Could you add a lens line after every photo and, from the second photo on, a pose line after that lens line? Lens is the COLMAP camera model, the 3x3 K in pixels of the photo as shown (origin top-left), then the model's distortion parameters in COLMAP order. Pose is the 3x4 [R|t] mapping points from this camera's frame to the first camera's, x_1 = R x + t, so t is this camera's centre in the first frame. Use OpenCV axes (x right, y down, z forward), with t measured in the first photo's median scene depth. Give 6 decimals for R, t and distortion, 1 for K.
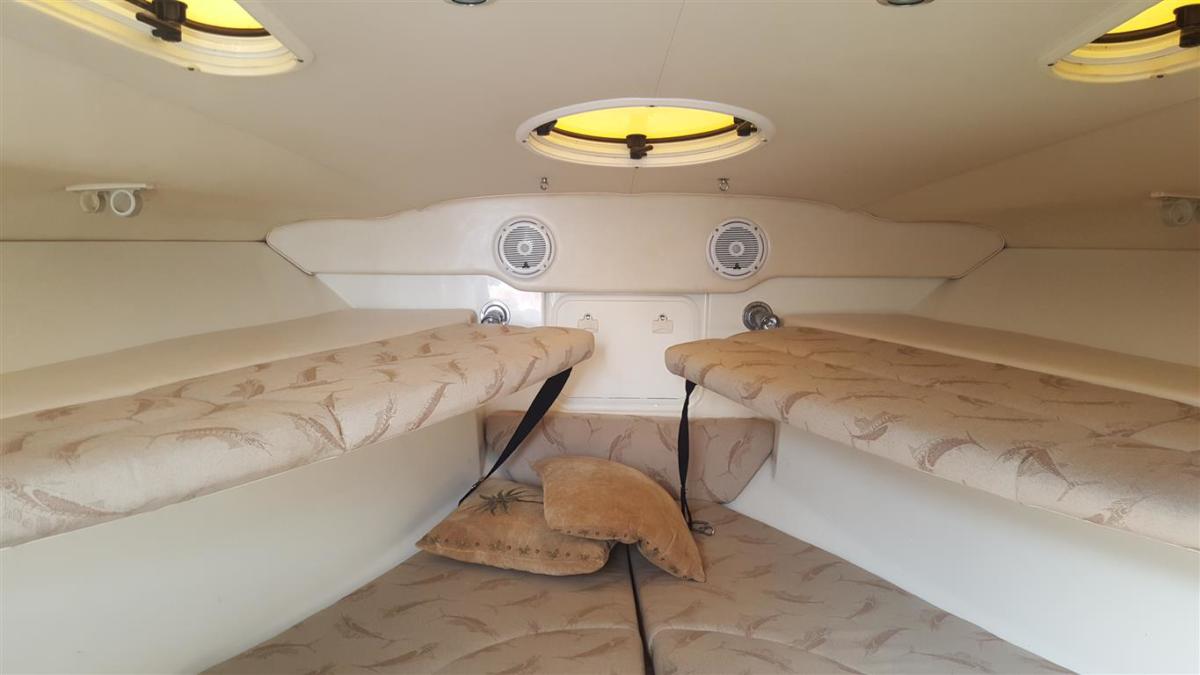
lens RADIAL K [[866.4, 0, 585.6], [0, 866.4, 369.4], [0, 0, 1]] dist [0.137303, -0.193838]
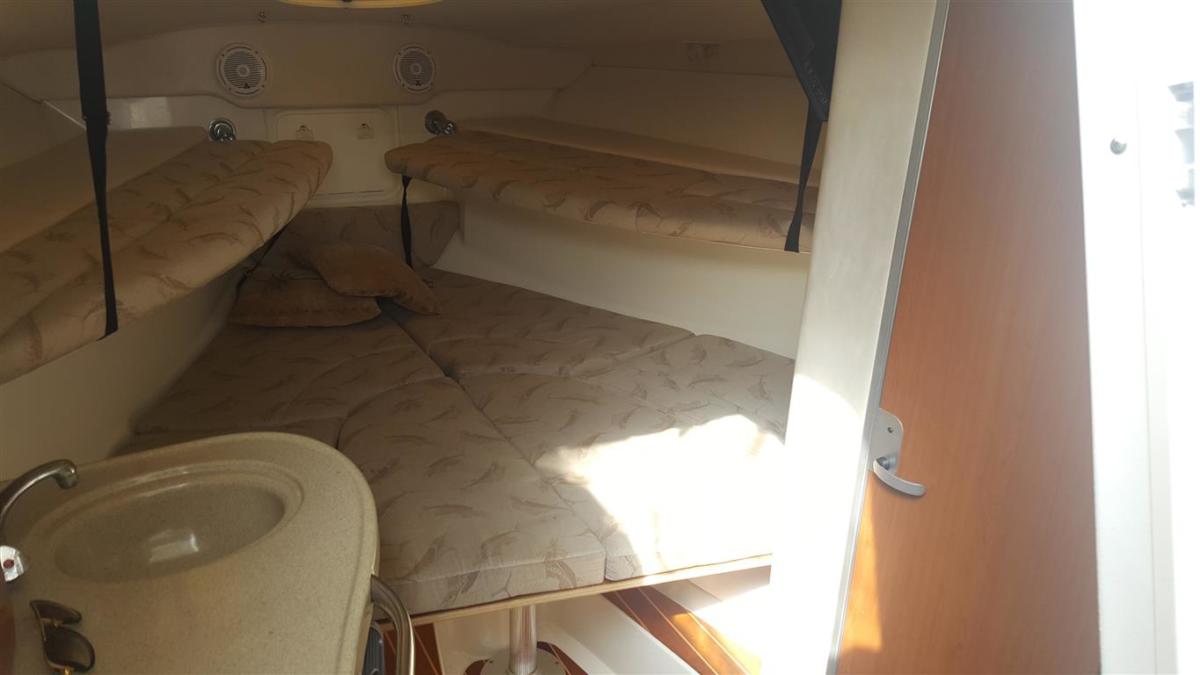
lens RADIAL K [[866.4, 0, 585.6], [0, 866.4, 369.4], [0, 0, 1]] dist [0.137303, -0.193838]
pose [[0.876991, -0.177055, 0.446696, -0.299141], [0.062013, 0.963568, 0.260175, -0.035737], [-0.476488, -0.200470, 0.856021, -0.370160]]
